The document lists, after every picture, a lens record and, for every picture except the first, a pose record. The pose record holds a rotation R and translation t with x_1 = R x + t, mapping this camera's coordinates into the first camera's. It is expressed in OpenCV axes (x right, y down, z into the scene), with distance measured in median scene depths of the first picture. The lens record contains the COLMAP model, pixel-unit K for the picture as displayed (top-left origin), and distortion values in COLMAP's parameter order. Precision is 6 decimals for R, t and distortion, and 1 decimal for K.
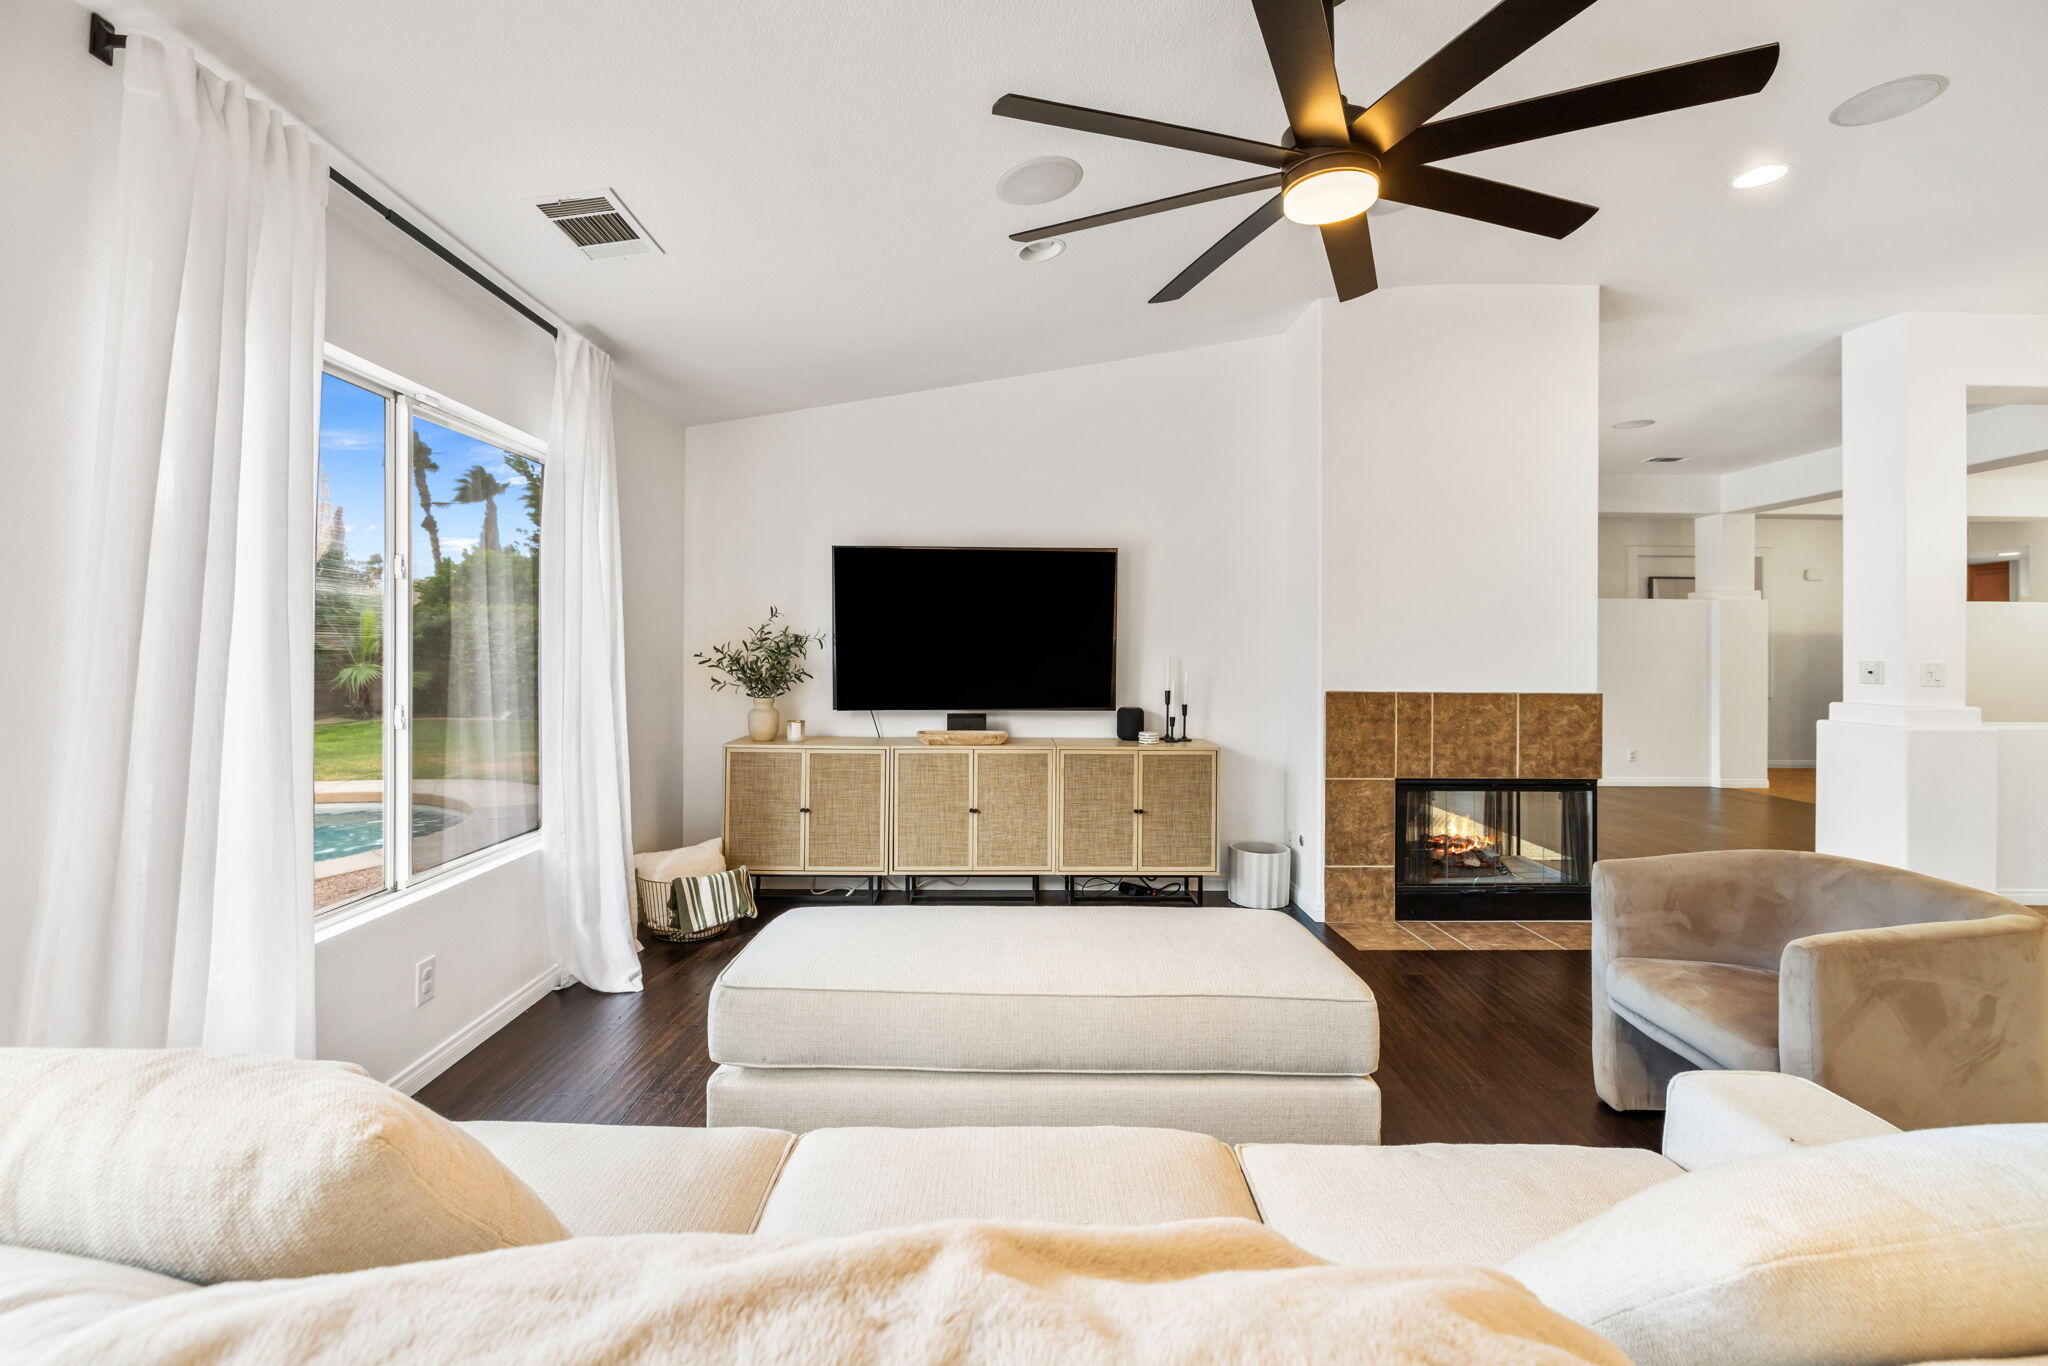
lens RADIAL K [[873.6, 0, 1005.9], [0, 873.6, 640.9], [0, 0, 1]] dist [-0.001220, -0.000142]
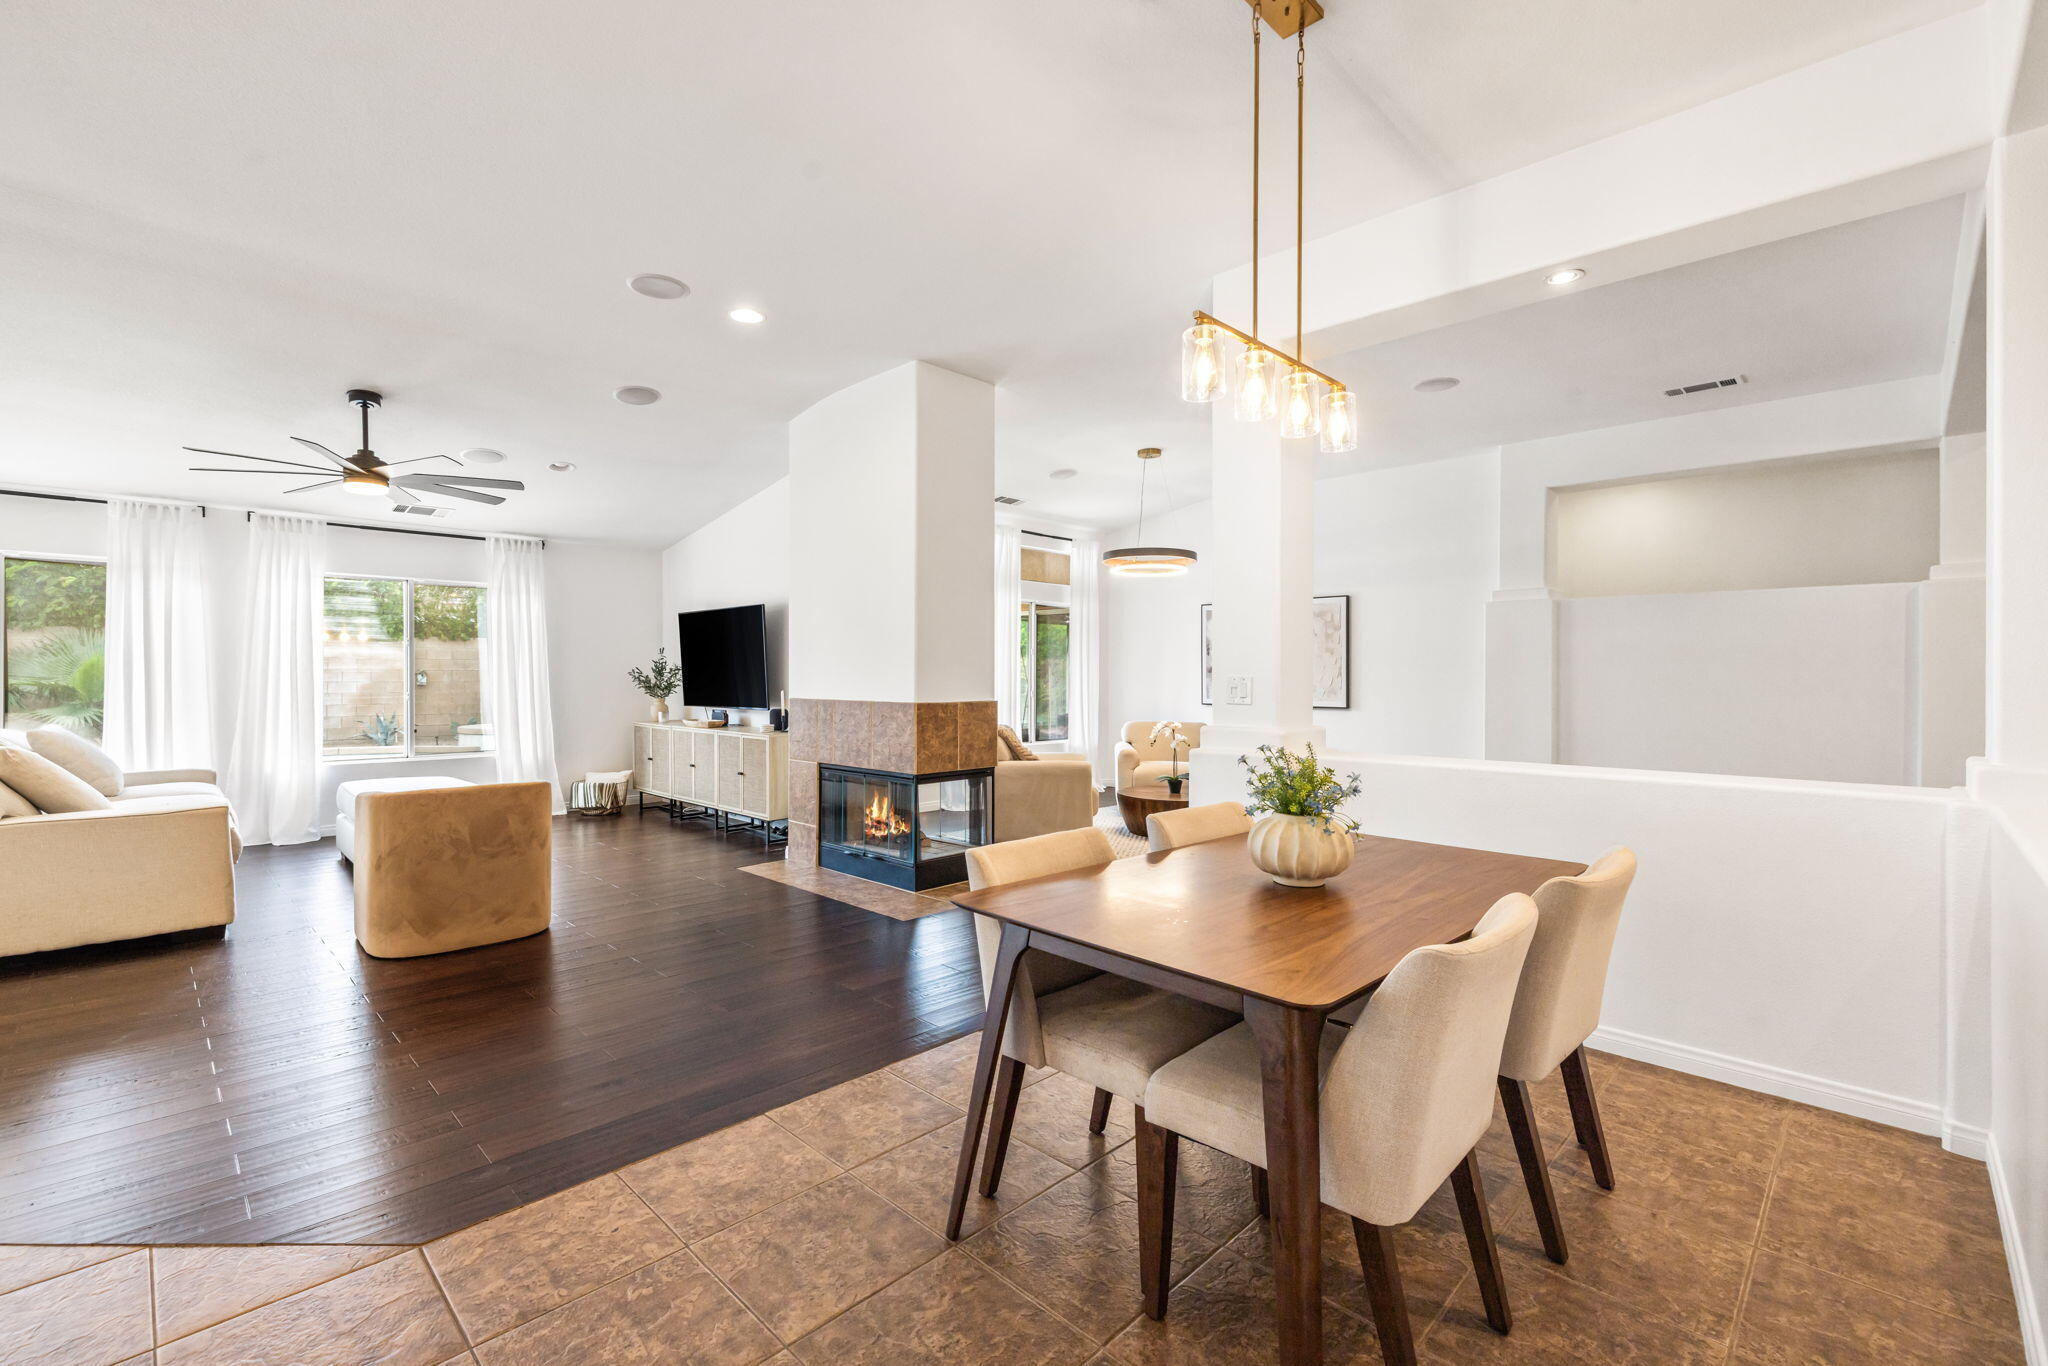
lens RADIAL K [[873.6, 0, 1036.5], [0, 873.6, 675.9], [0, 0, 1]] dist [-0.001220, -0.000142]
pose [[0.719823, -0.004268, -0.694145, 1.663389], [0.008964, 0.999955, 0.003147, 0.020741], [0.694100, -0.008487, 0.719829, 0.235850]]
